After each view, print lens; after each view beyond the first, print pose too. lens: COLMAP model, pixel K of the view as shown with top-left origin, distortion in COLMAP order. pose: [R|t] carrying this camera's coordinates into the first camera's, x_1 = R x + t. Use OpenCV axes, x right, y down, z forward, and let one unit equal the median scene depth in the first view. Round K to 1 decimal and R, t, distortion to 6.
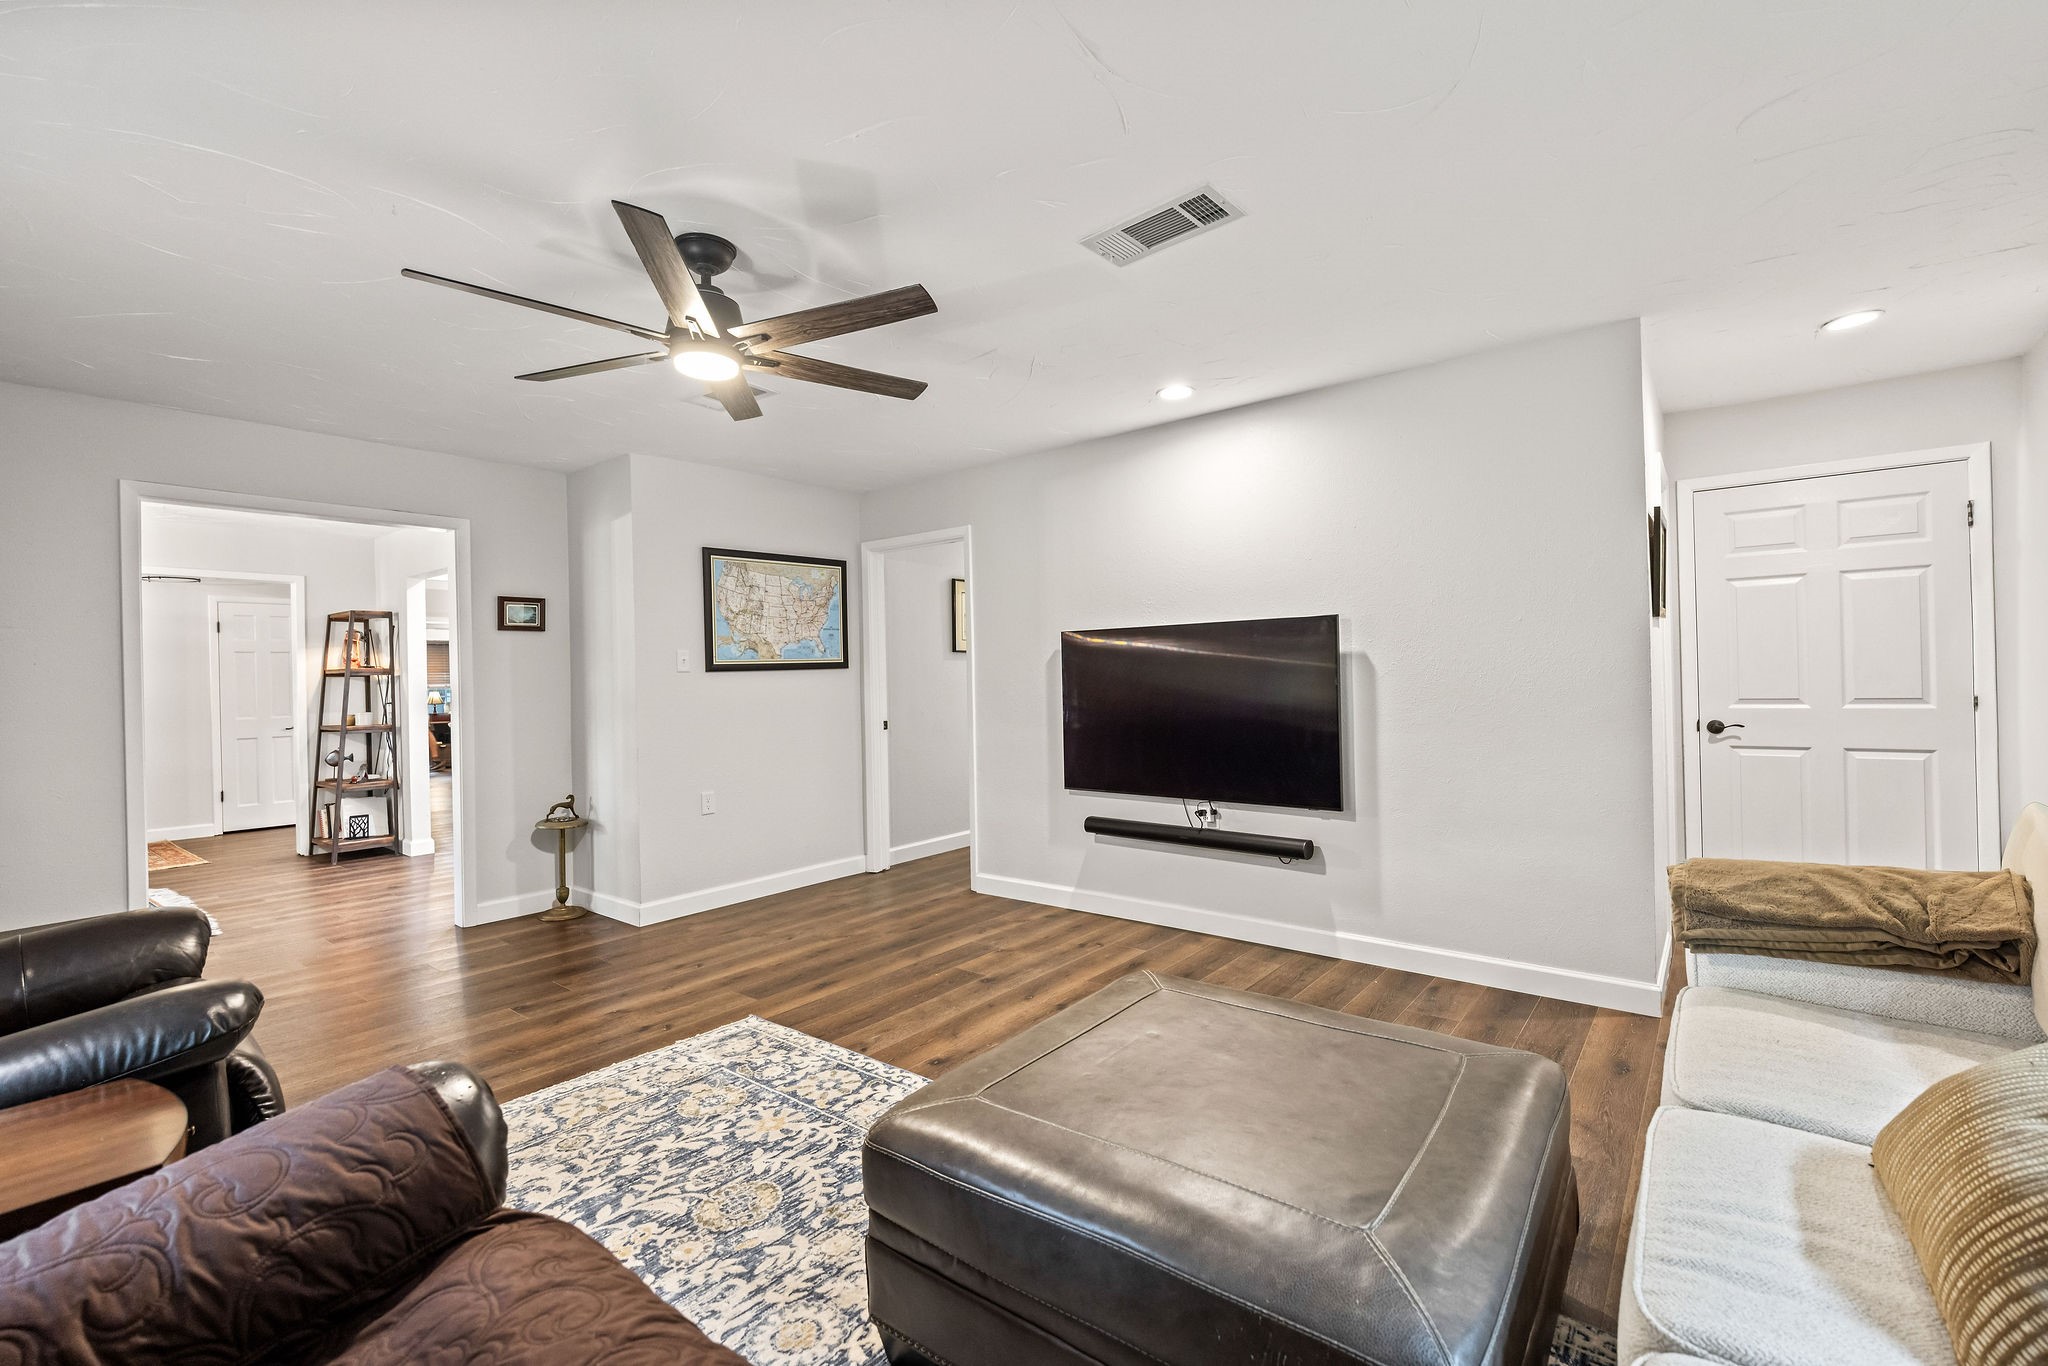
lens RADIAL K [[853.7, 0, 1030.6], [0, 853.7, 679.9], [0, 0, 1]] dist [-0.001408, -0.000337]
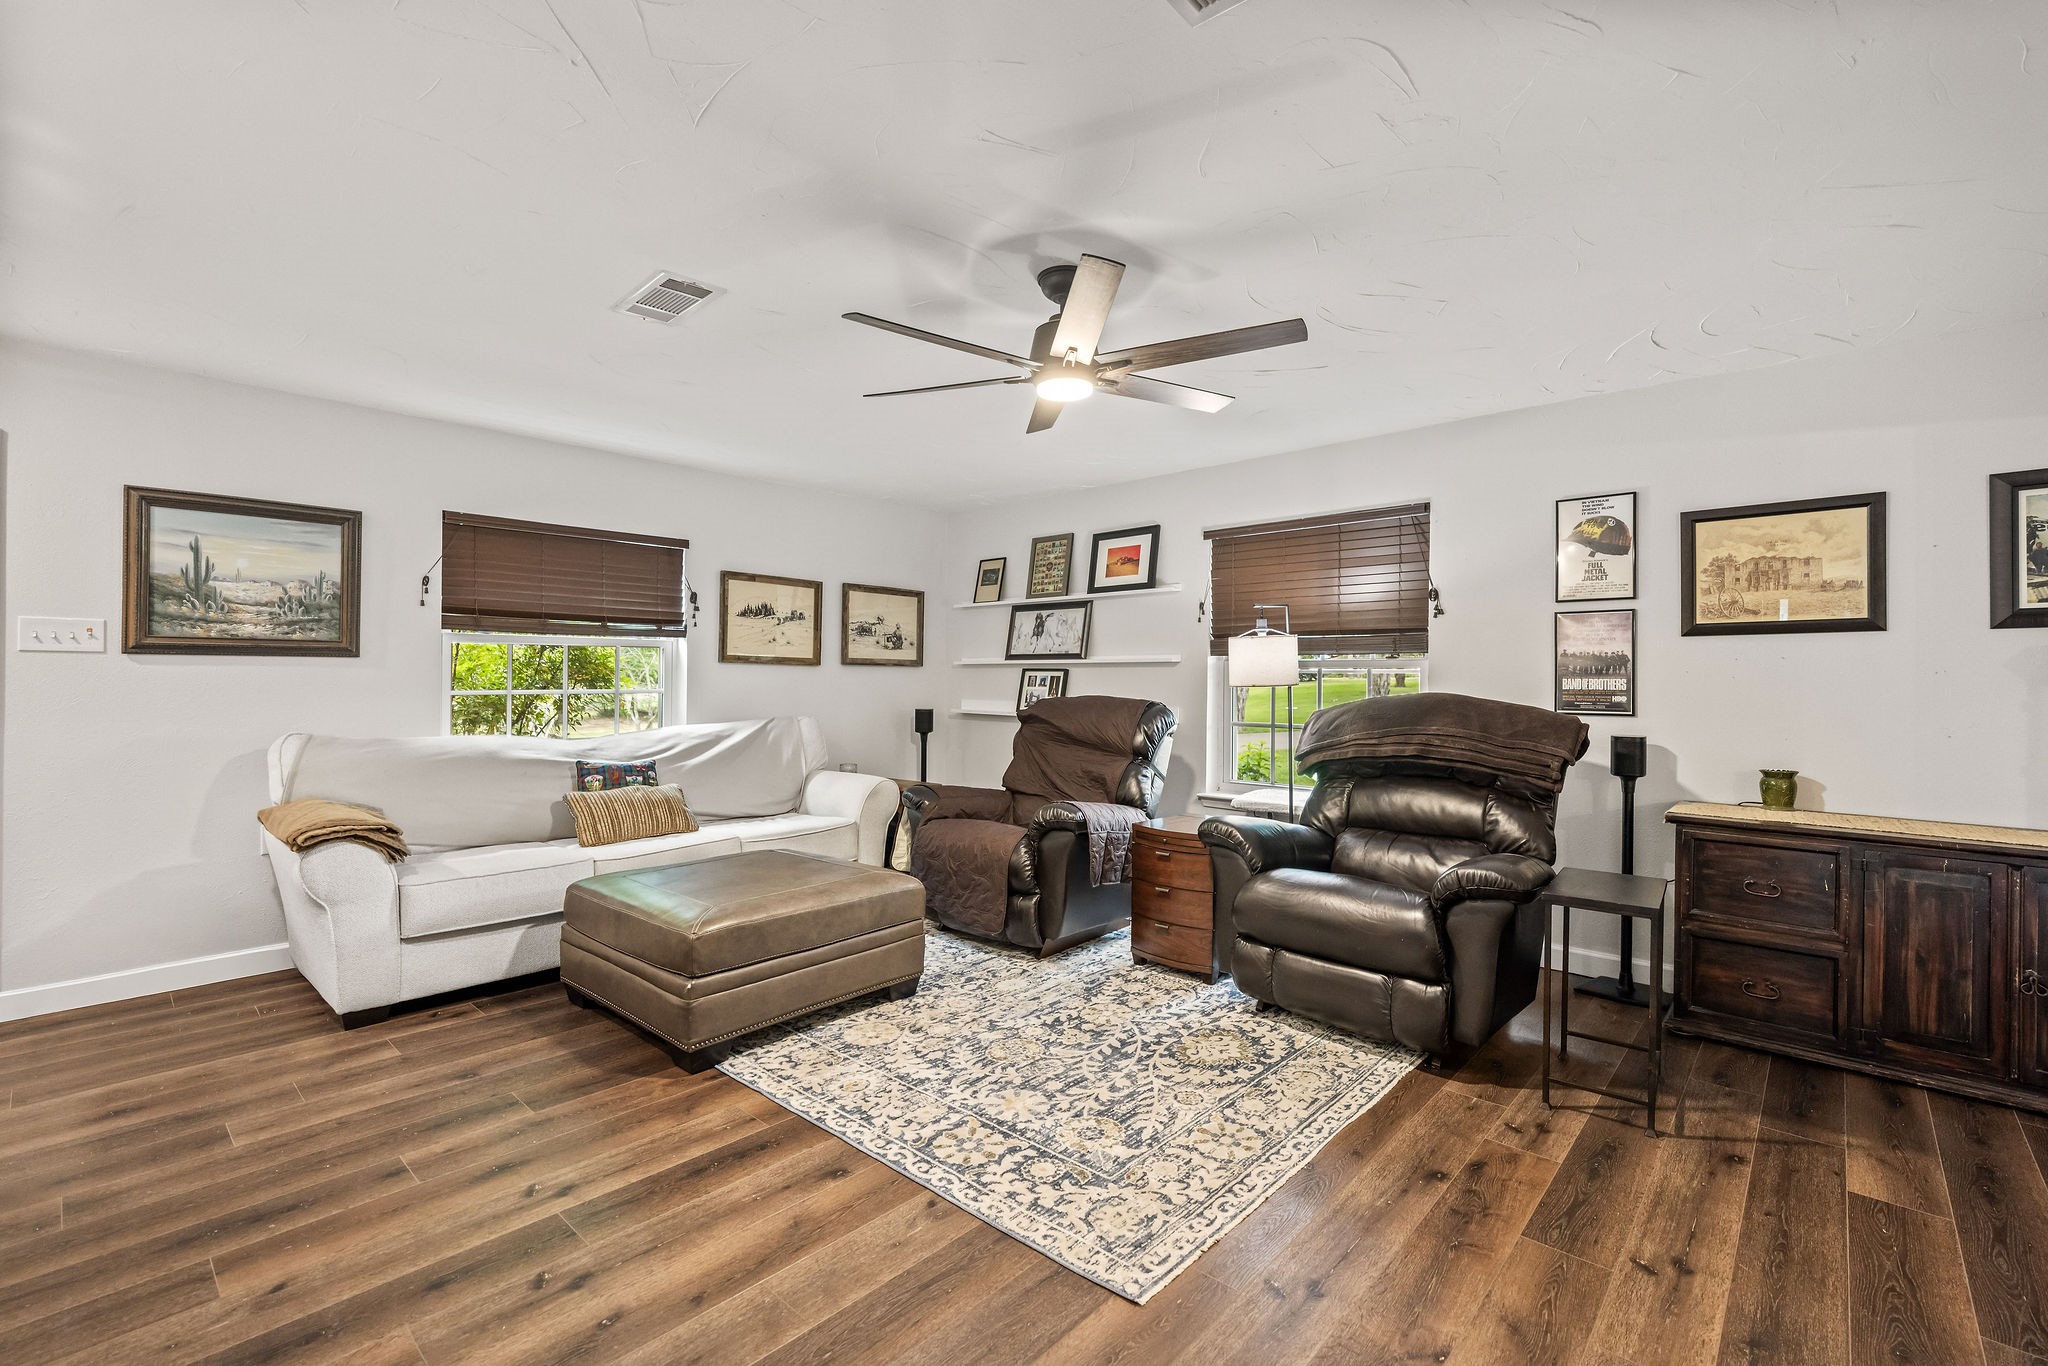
lens RADIAL K [[919.5, 0, 1037.9], [0, 919.5, 679.6], [0, 0, 1]] dist [0.002443, -0.000158]
pose [[-0.997991, 0.012484, 0.062118, -0.320457], [0.012530, 0.999921, 0.000337, -0.001264], [-0.062109, 0.001115, -0.998069, 1.674357]]
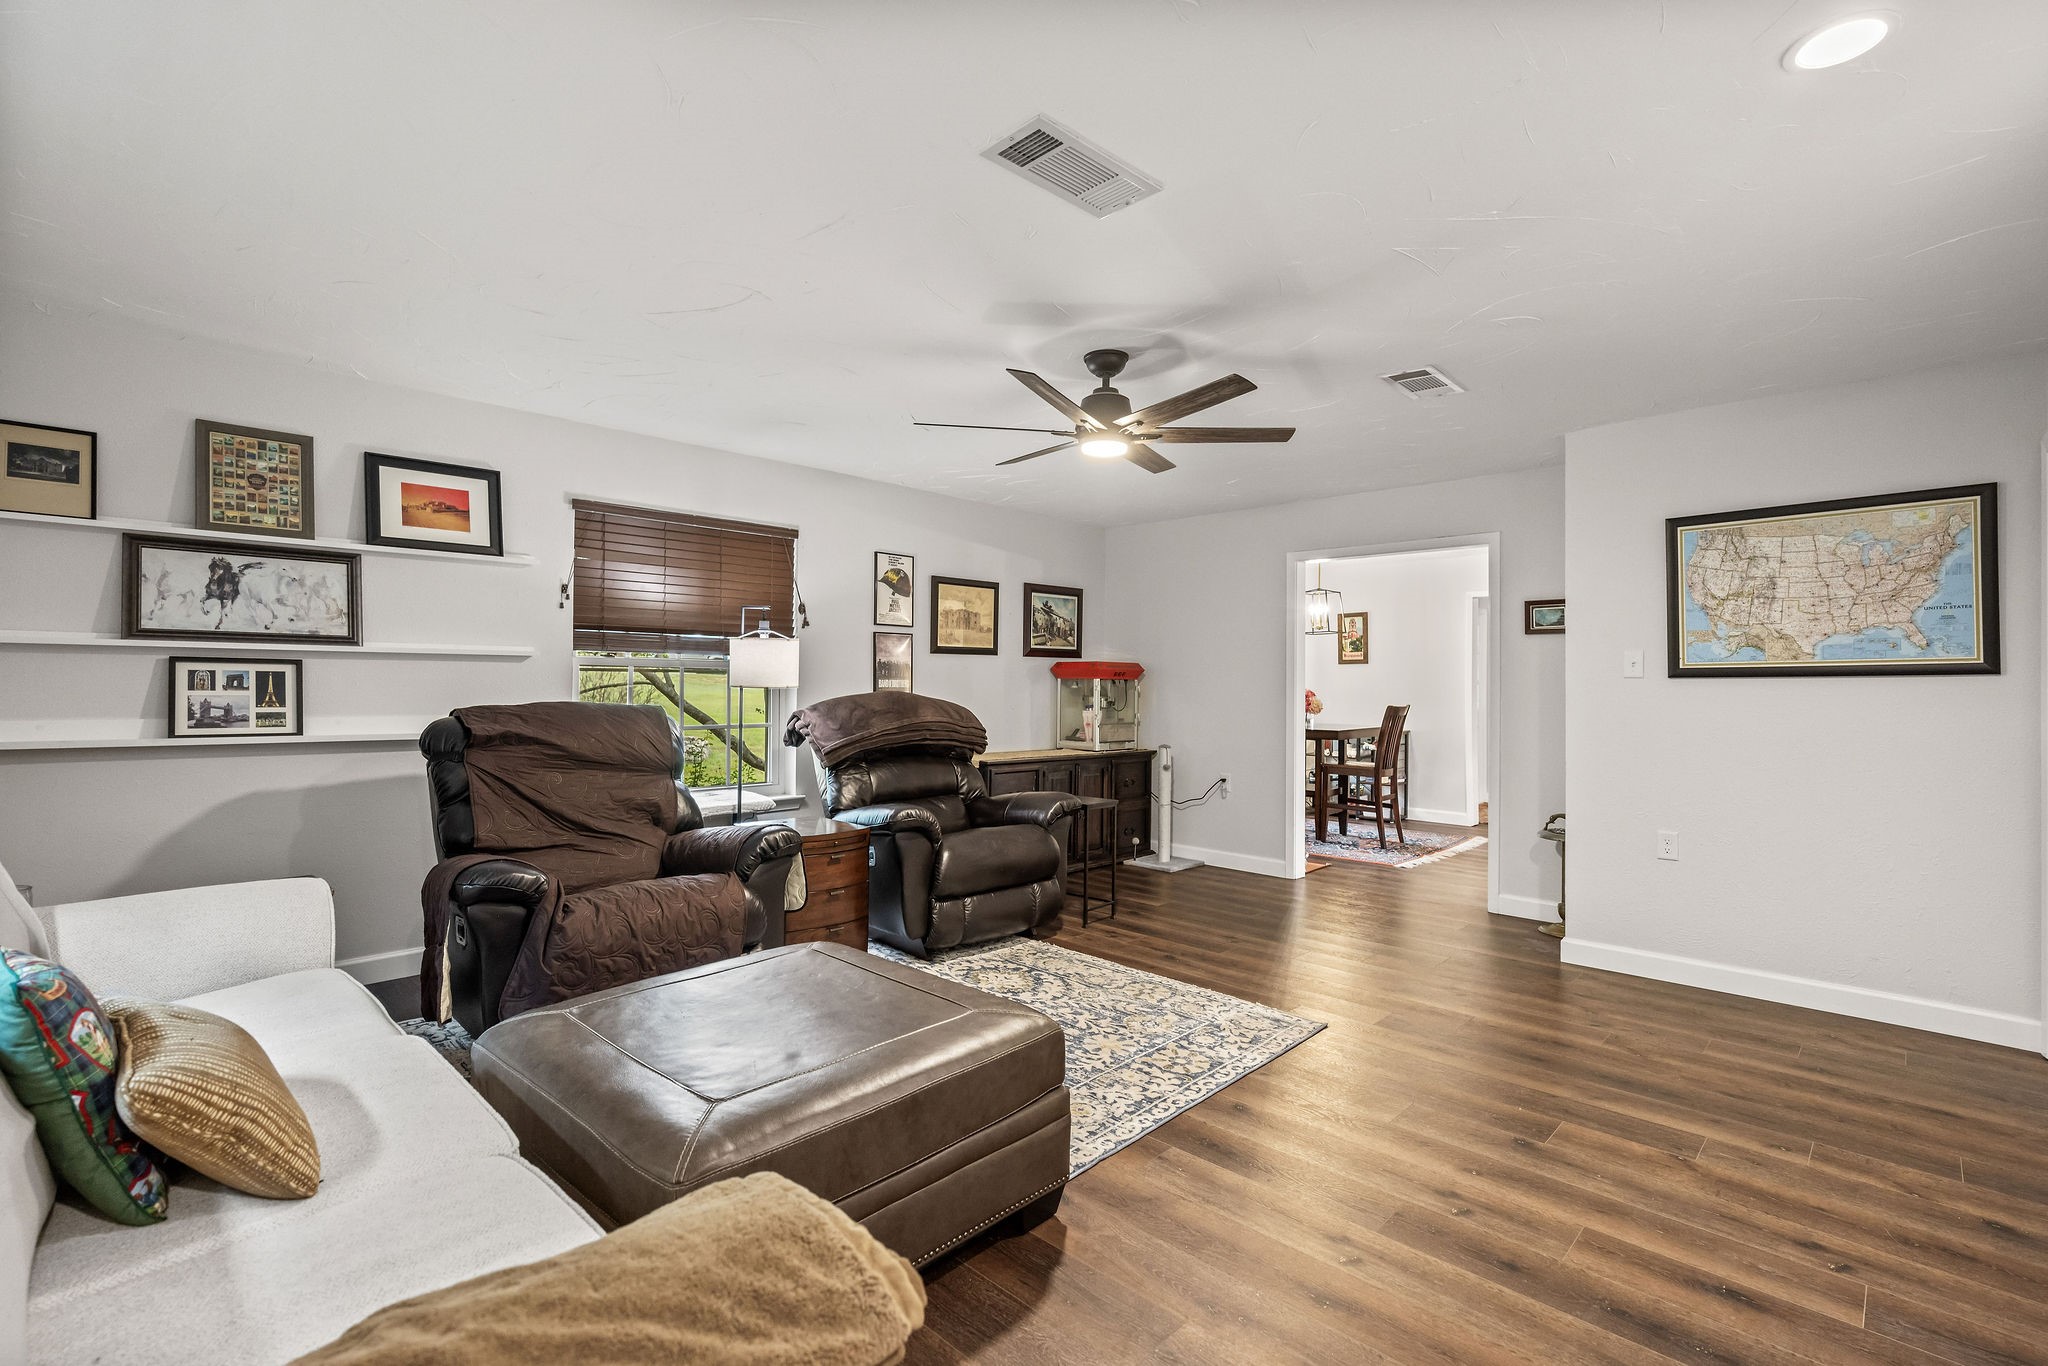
lens RADIAL K [[919.5, 0, 1038.6], [0, 919.5, 679.2], [0, 0, 1]] dist [0.002443, -0.000158]
pose [[-0.074282, 0.014575, -0.997131, 0.812669], [-0.009897, 0.999833, 0.015352, -0.024663], [0.997188, 0.011009, -0.074125, 0.779859]]
